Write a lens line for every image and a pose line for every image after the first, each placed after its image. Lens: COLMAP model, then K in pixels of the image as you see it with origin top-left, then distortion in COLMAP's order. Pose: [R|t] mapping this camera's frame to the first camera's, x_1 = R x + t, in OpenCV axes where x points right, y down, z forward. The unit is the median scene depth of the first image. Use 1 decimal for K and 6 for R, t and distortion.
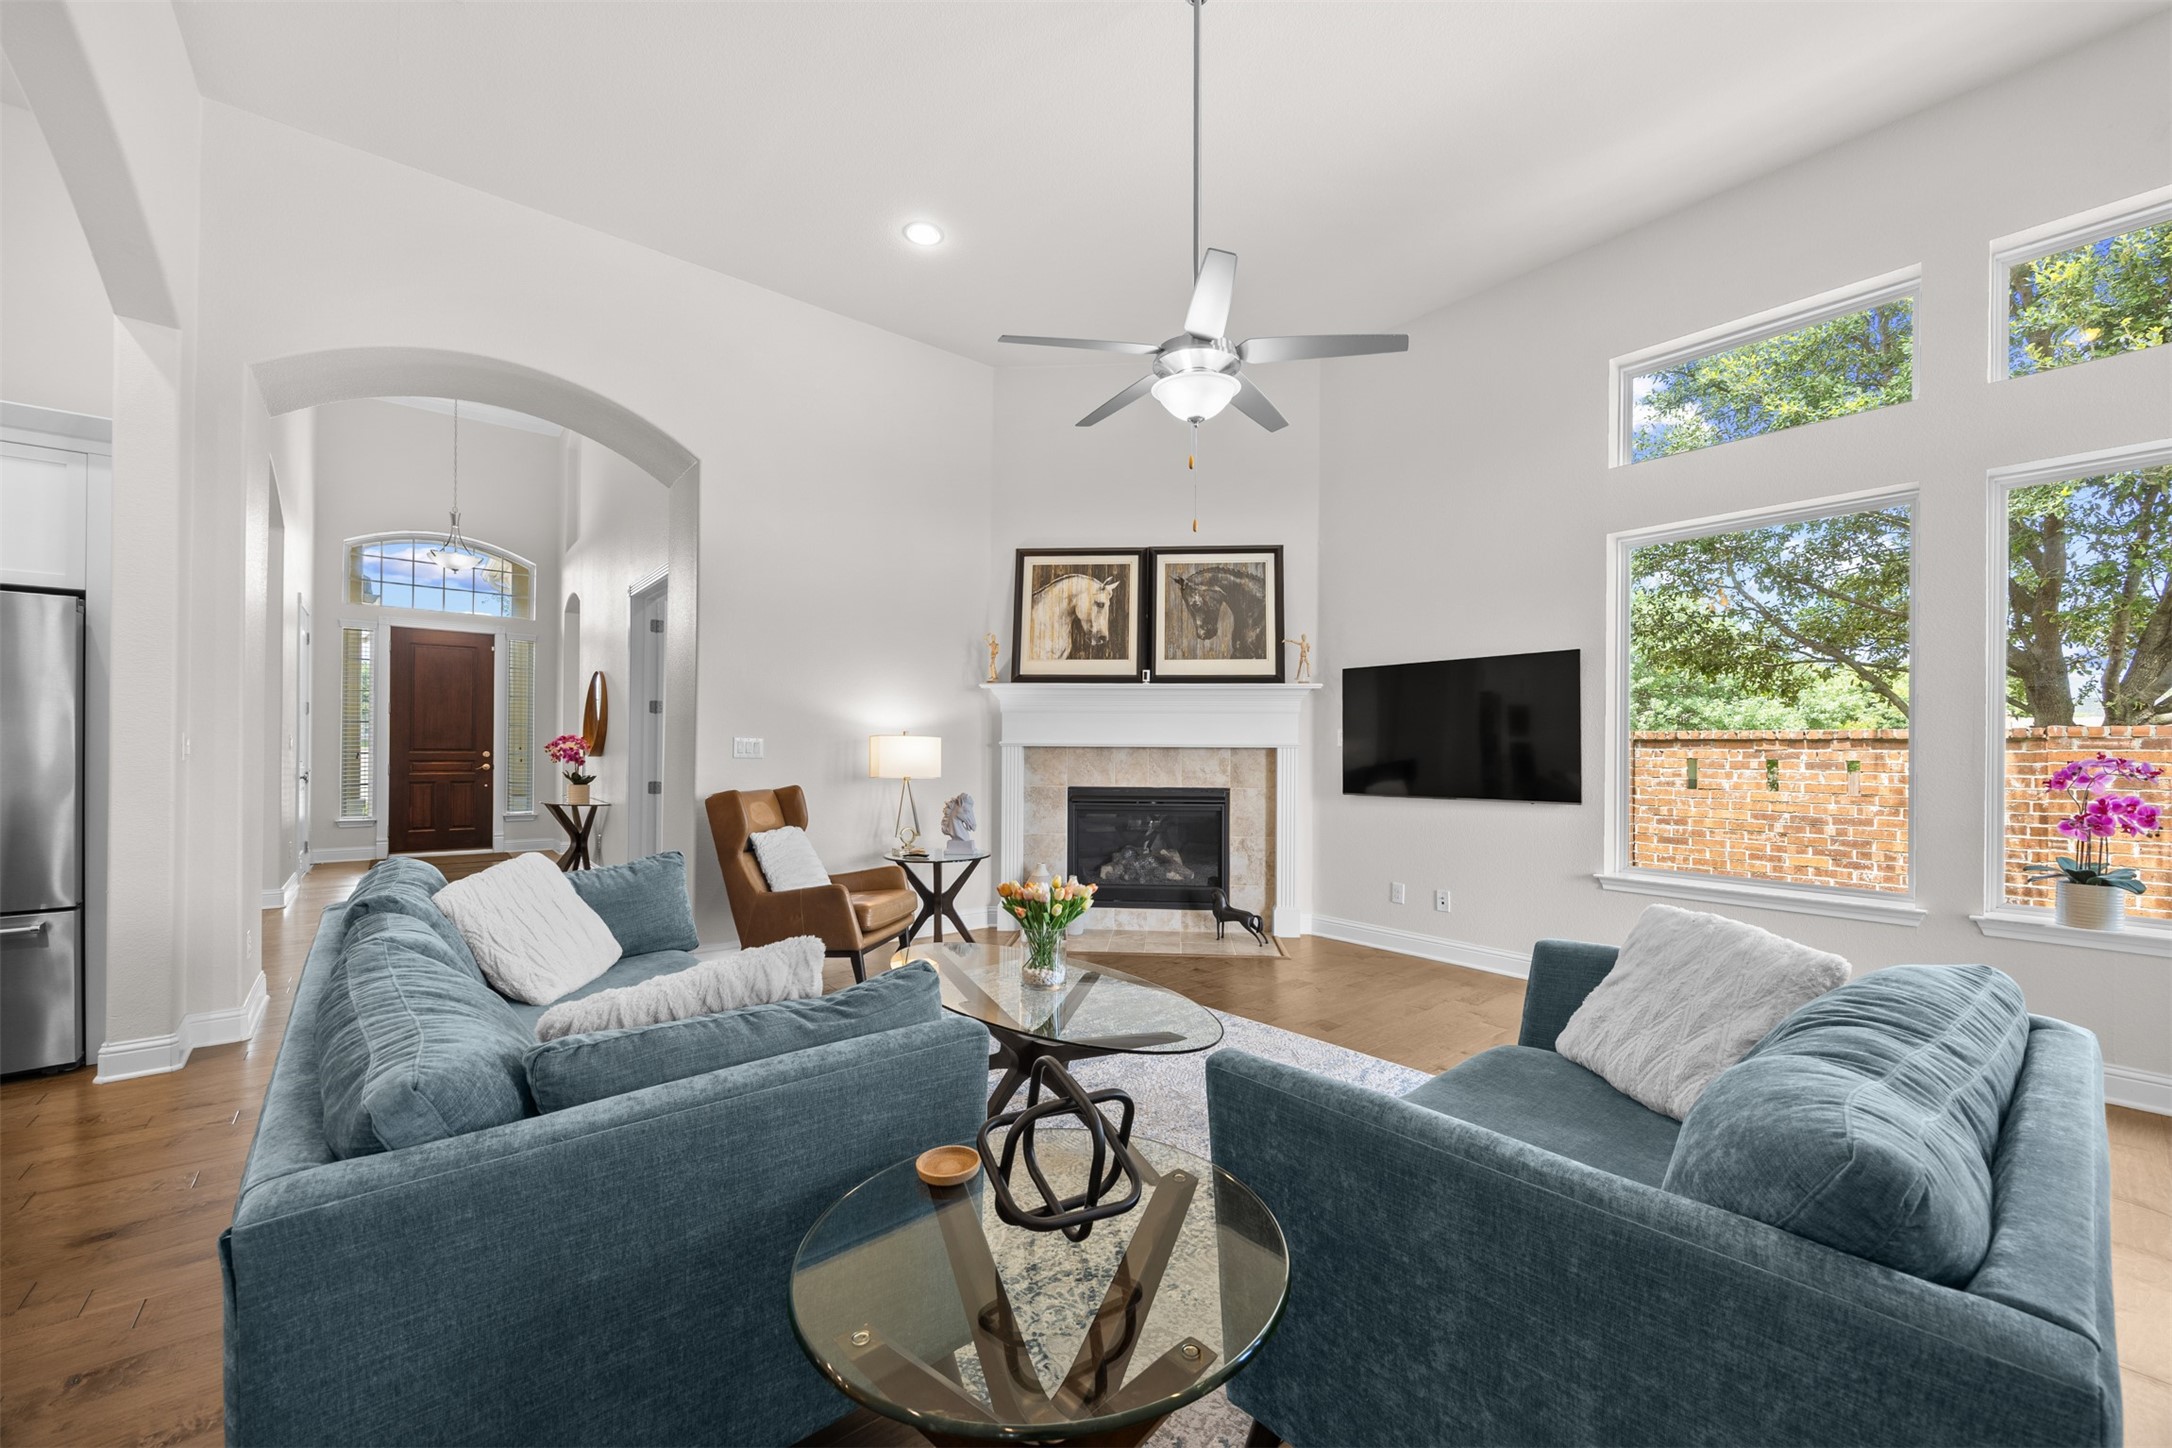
lens RADIAL K [[839.4, 0, 1088.6], [0, 839.4, 750.9], [0, 0, 1]] dist [-0.001546, -0.000324]
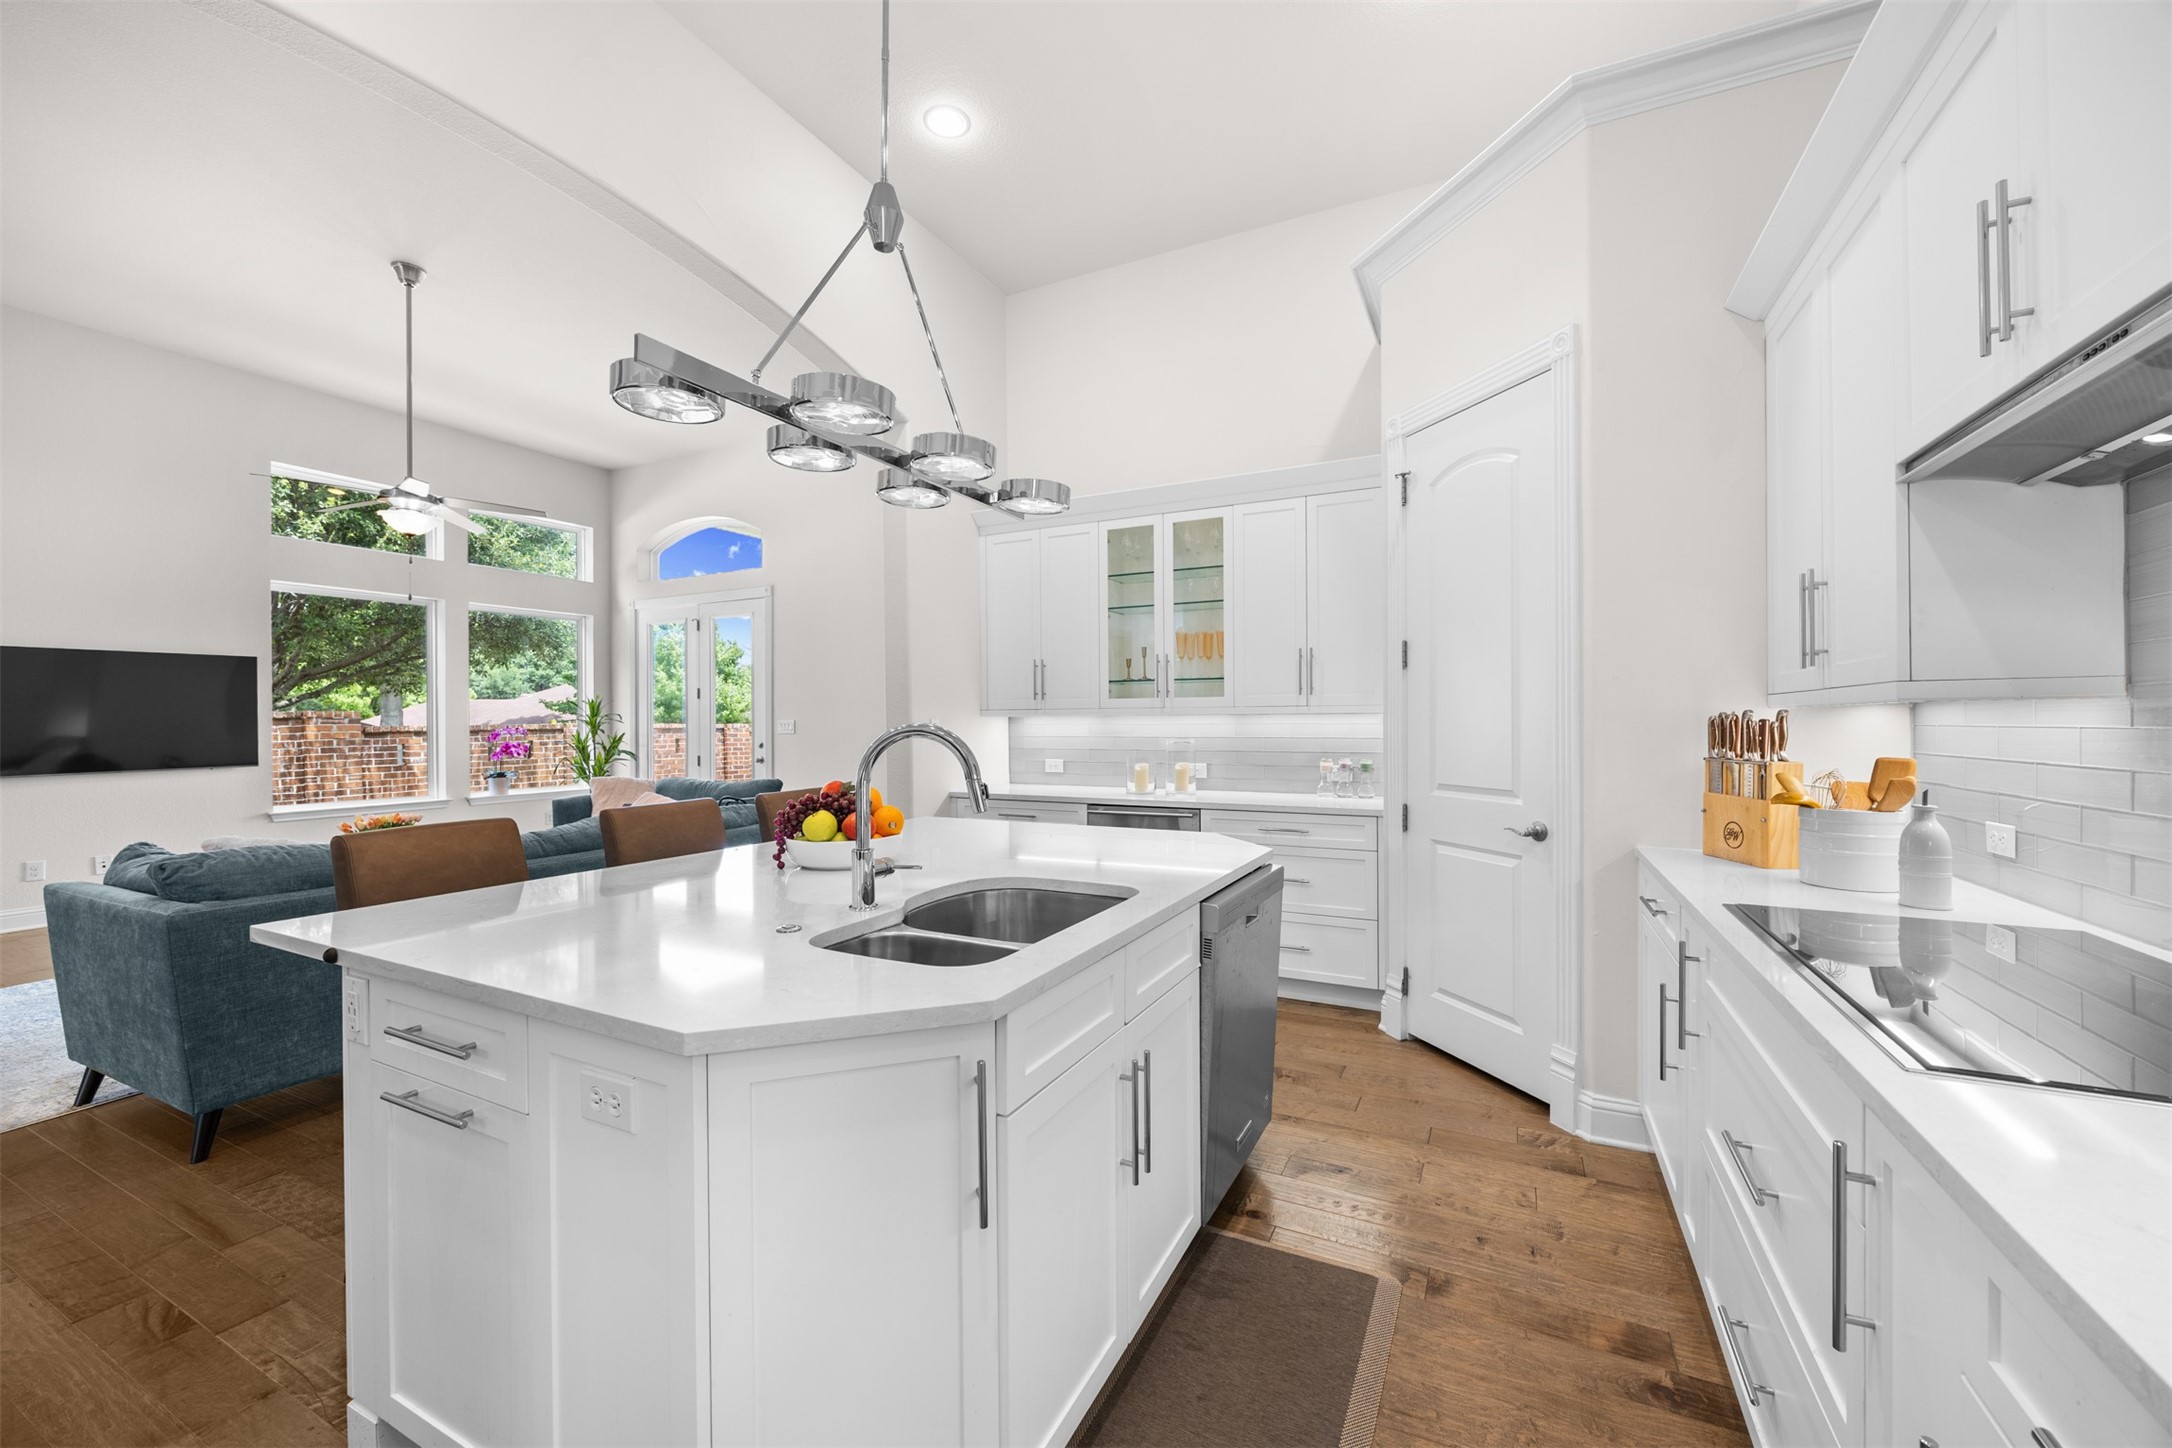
lens RADIAL K [[839.4, 0, 1077.1], [0, 839.4, 727.4], [0, 0, 1]] dist [-0.001546, -0.000324]
pose [[-0.409673, -0.009640, 0.912182, -0.995266], [0.008414, 0.999862, 0.014345, -0.008245], [-0.912194, 0.013552, -0.409535, 0.222355]]
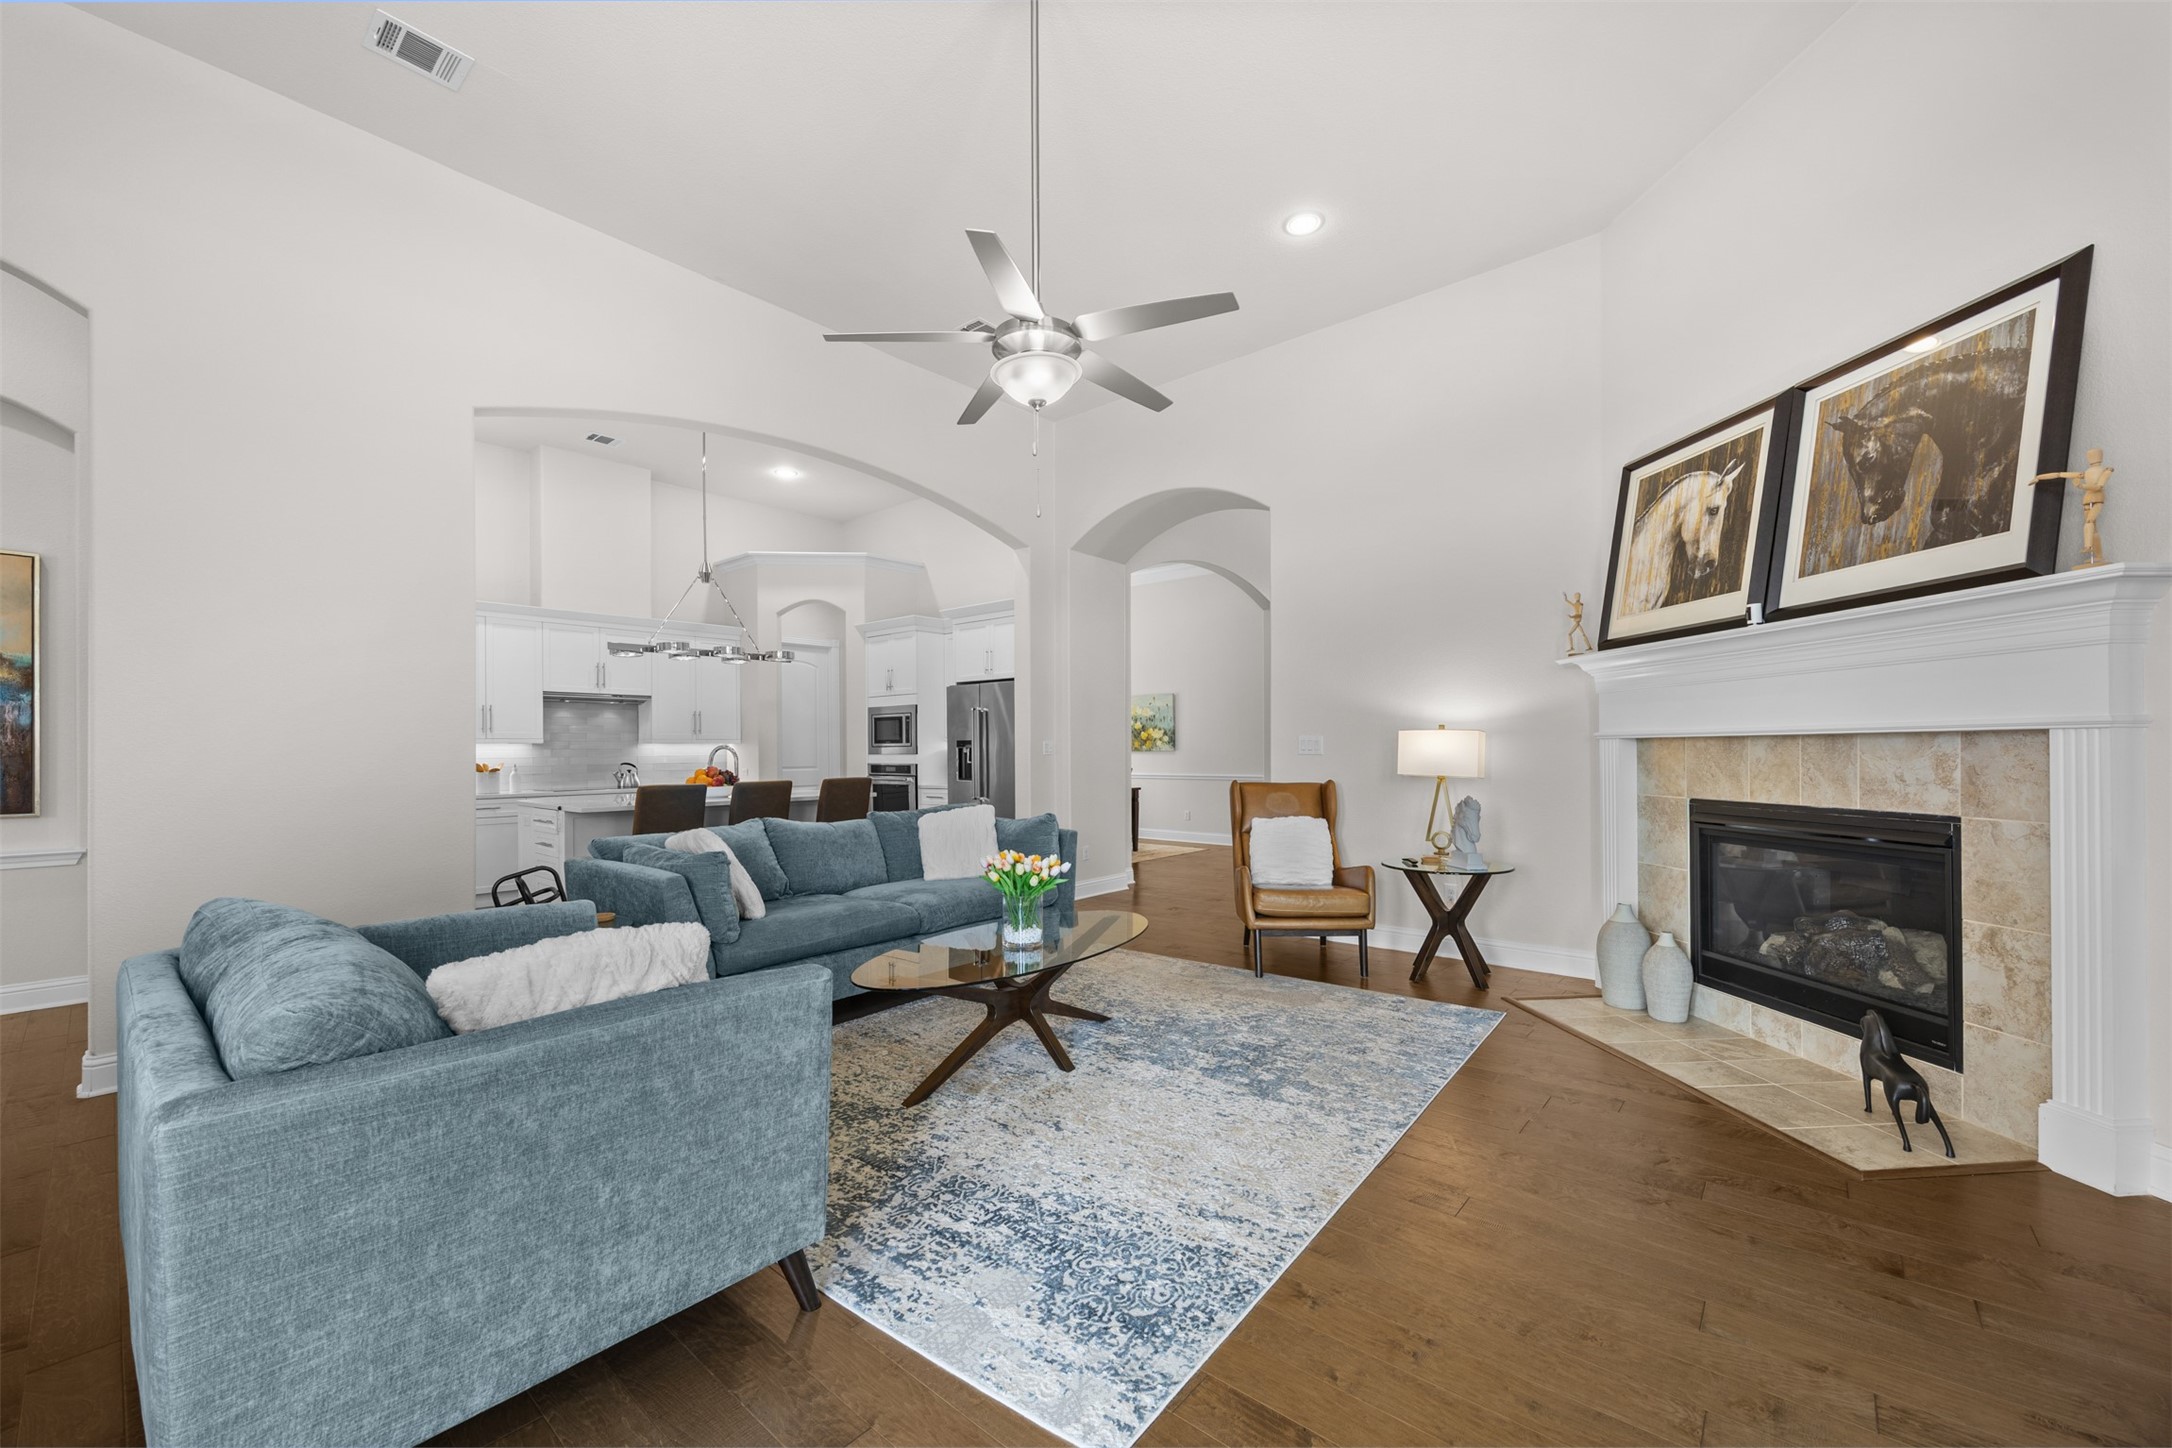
lens RADIAL K [[839.4, 0, 1087.3], [0, 839.4, 752.0], [0, 0, 1]] dist [-0.001546, -0.000324]
pose [[0.187829, -0.008106, -0.982168, 0.544534], [-0.000979, 0.999964, -0.008441, 0.012144], [0.982201, 0.002547, 0.187815, 0.426062]]
